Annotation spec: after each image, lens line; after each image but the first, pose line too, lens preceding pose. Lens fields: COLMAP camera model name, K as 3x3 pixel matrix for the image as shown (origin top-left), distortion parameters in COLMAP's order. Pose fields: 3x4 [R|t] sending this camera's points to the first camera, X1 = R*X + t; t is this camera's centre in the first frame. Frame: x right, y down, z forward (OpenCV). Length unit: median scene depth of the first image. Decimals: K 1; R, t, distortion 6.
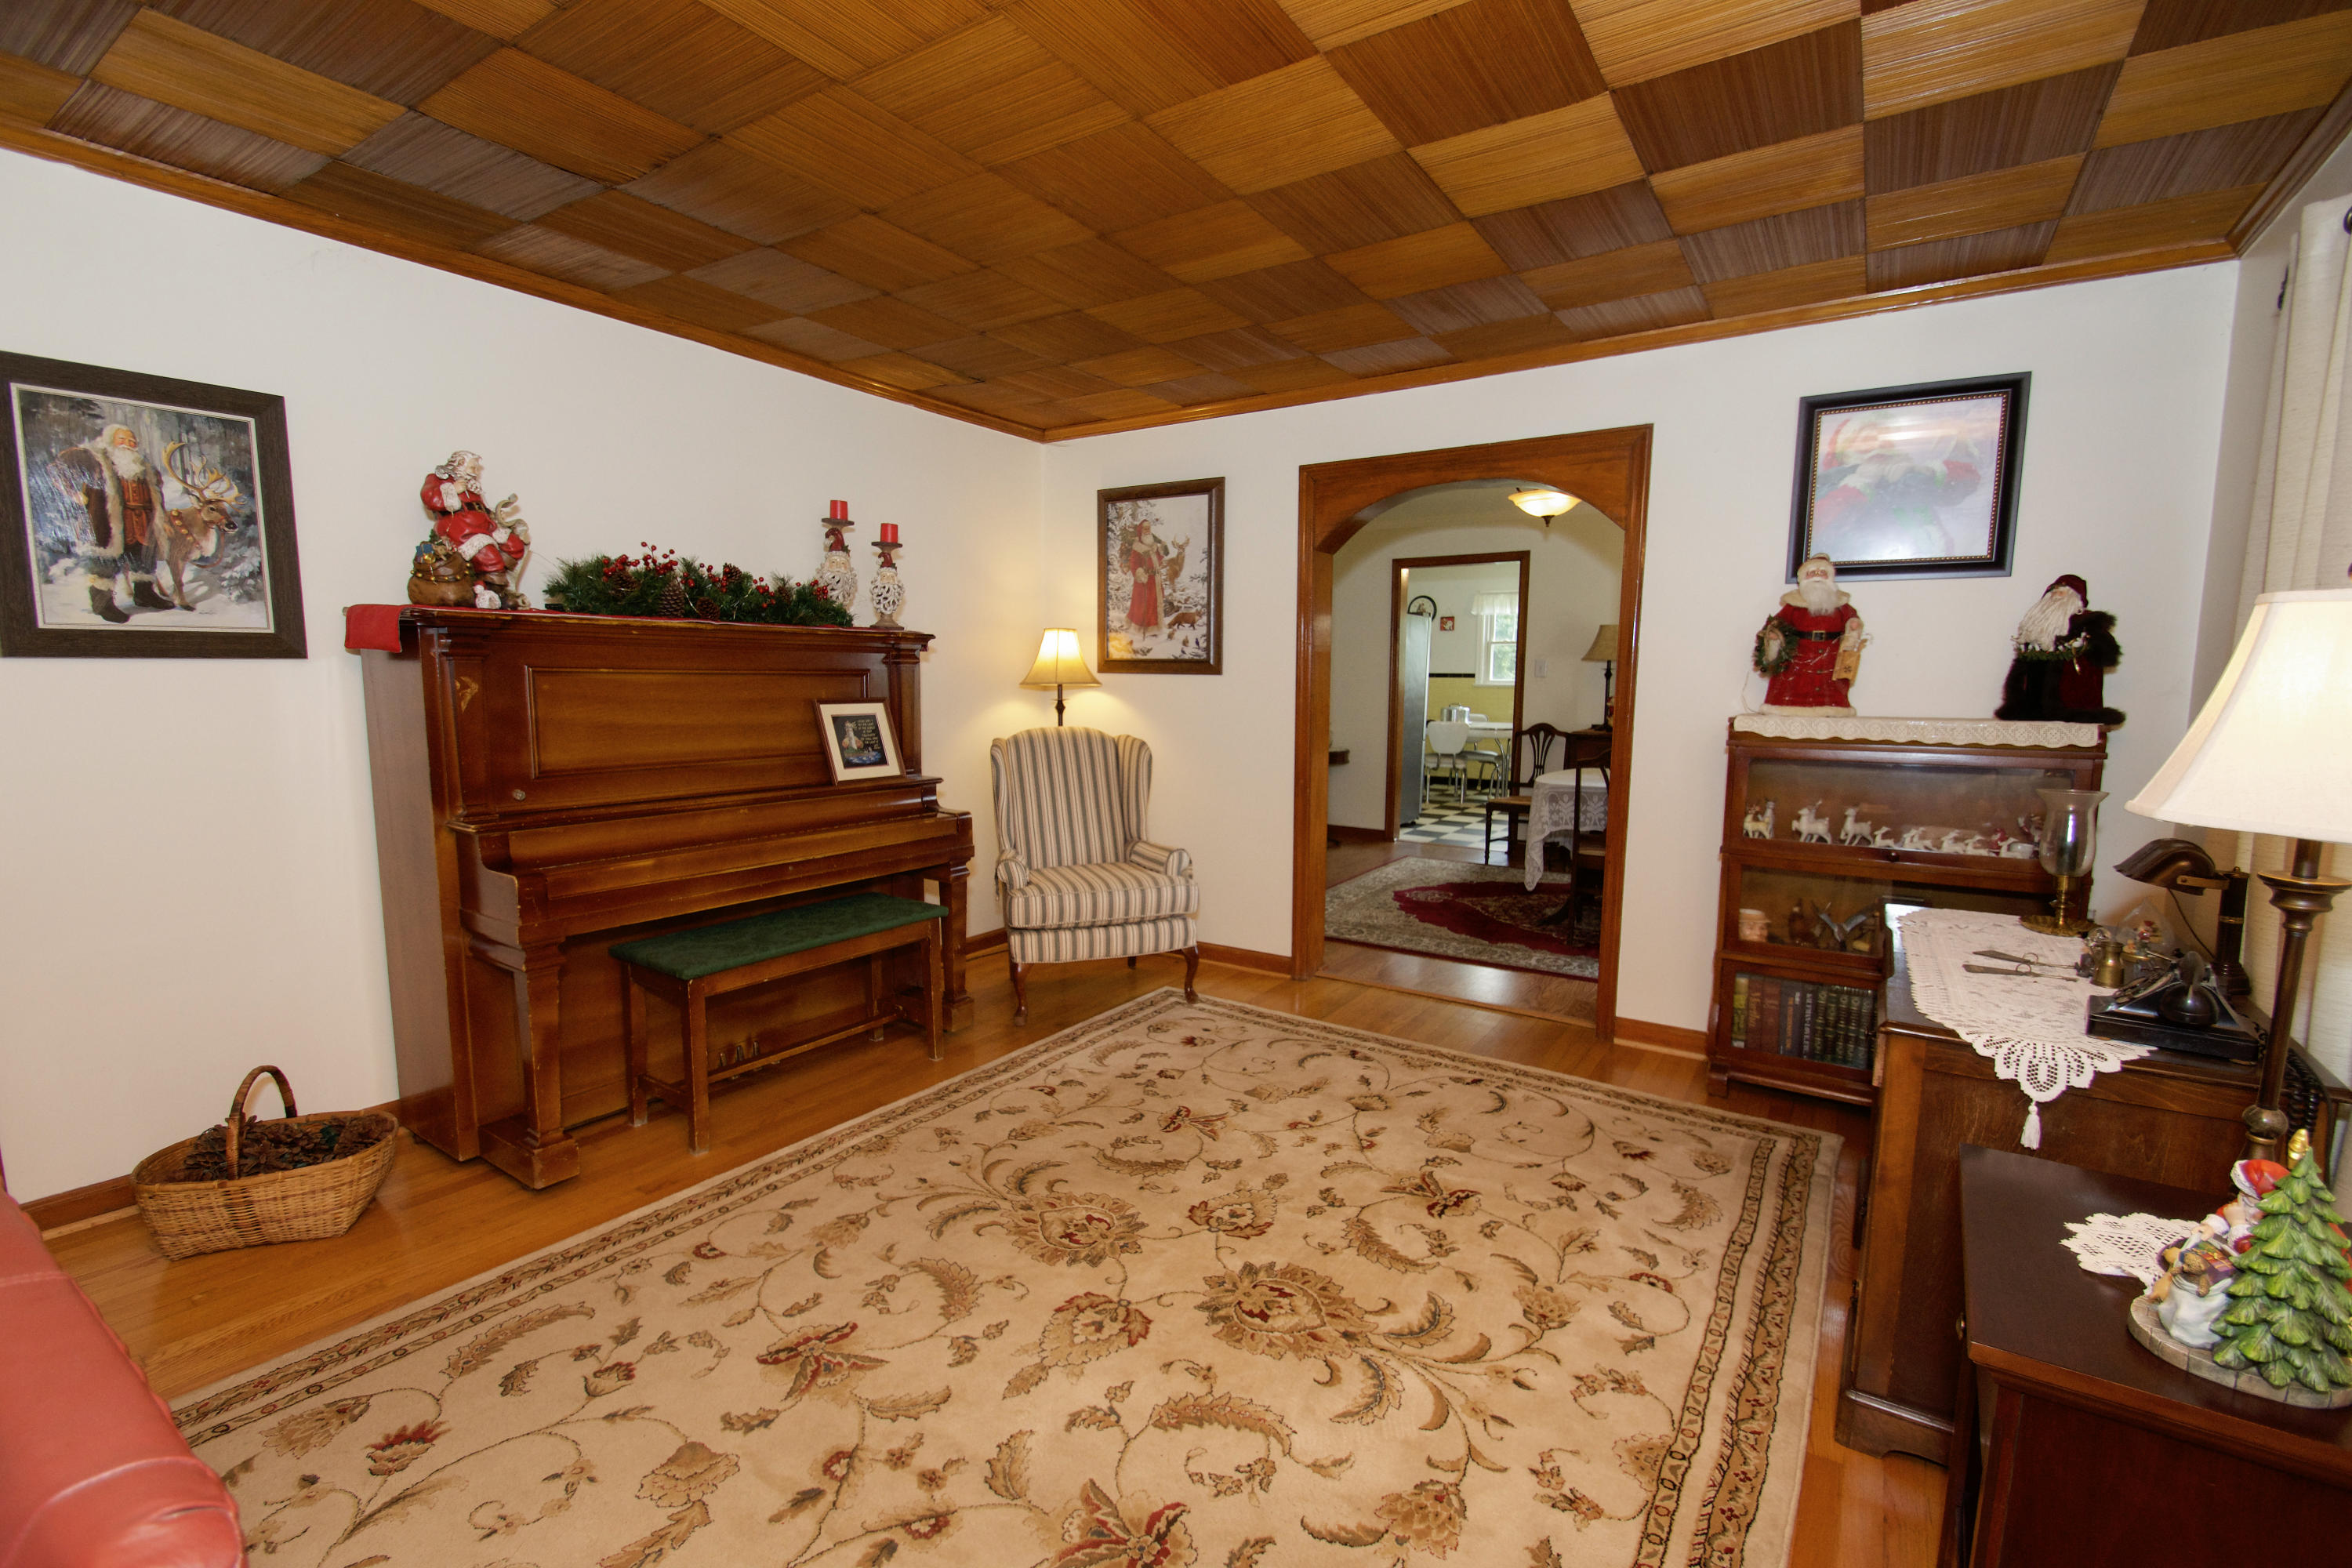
lens RADIAL K [[1039.3, 0, 1182.5], [0, 1039.3, 799.4], [0, 0, 1]] dist [0.017697, -0.019445]
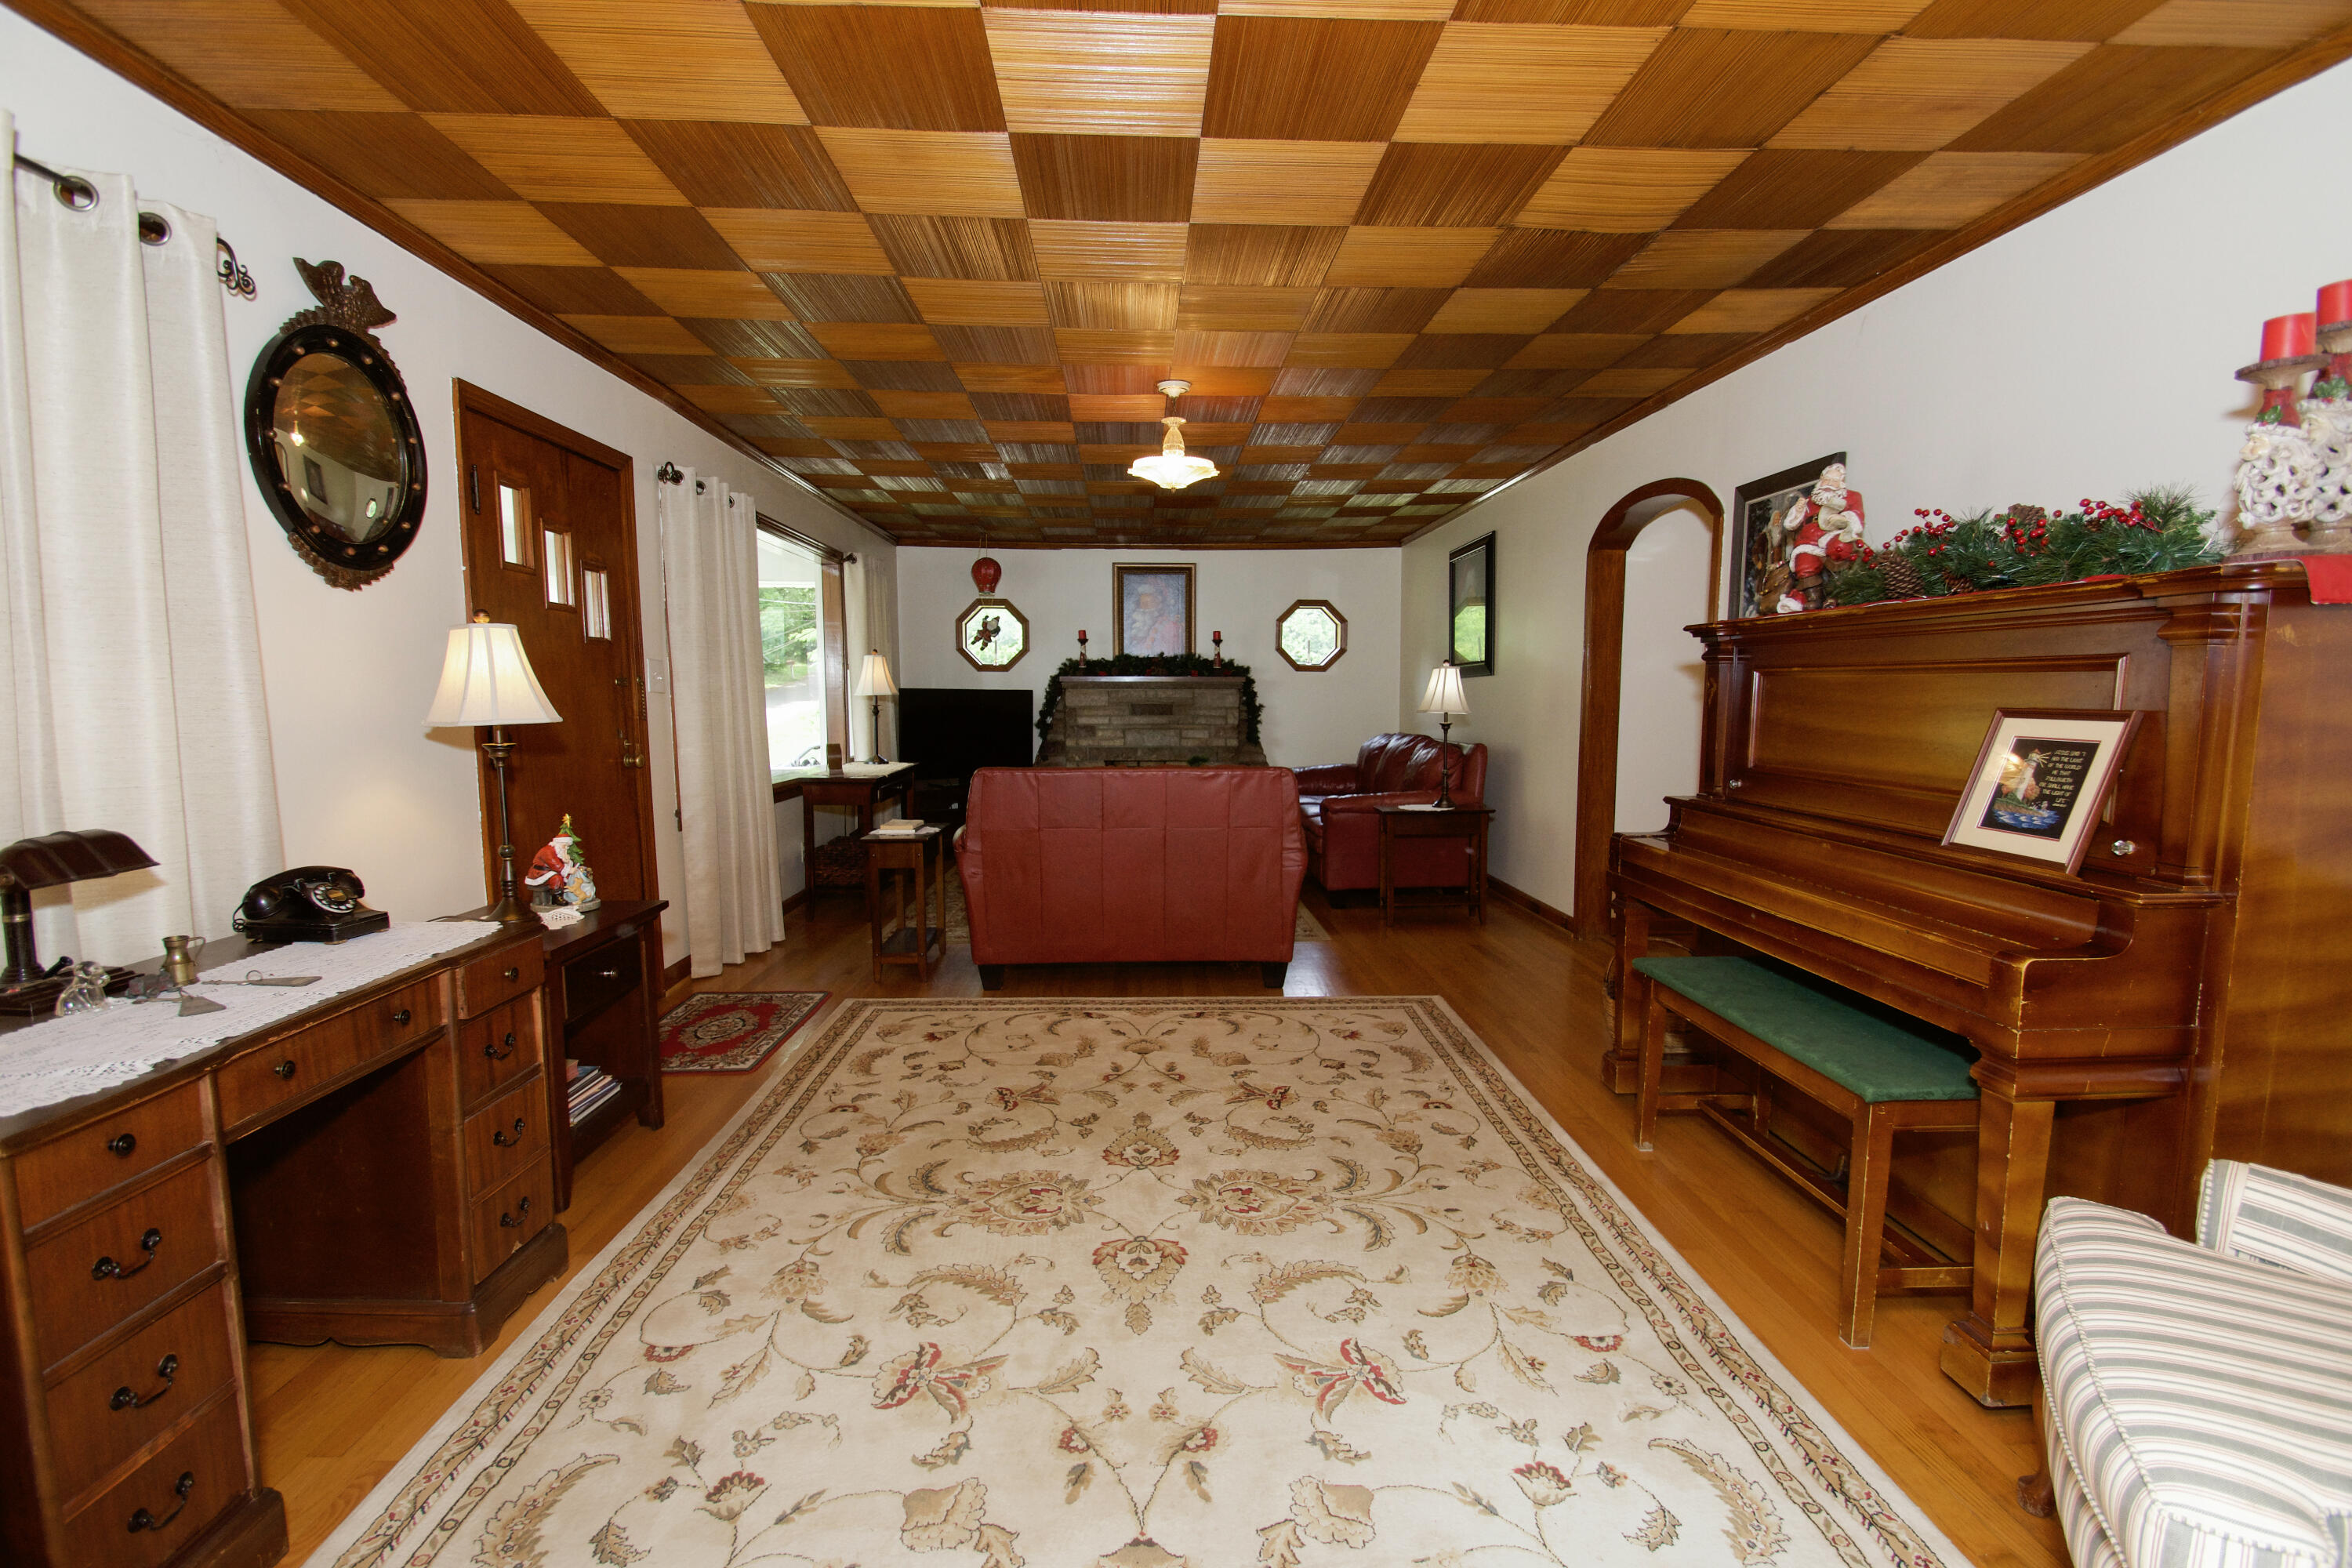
lens RADIAL K [[1039.3, 0, 1182.5], [0, 1039.3, 799.4], [0, 0, 1]] dist [0.017697, -0.019445]
pose [[-0.808111, 0.053159, -0.586627, 0.530532], [-0.079193, 0.977072, 0.197634, -0.173988], [0.583683, 0.206167, -0.785372, 1.657419]]
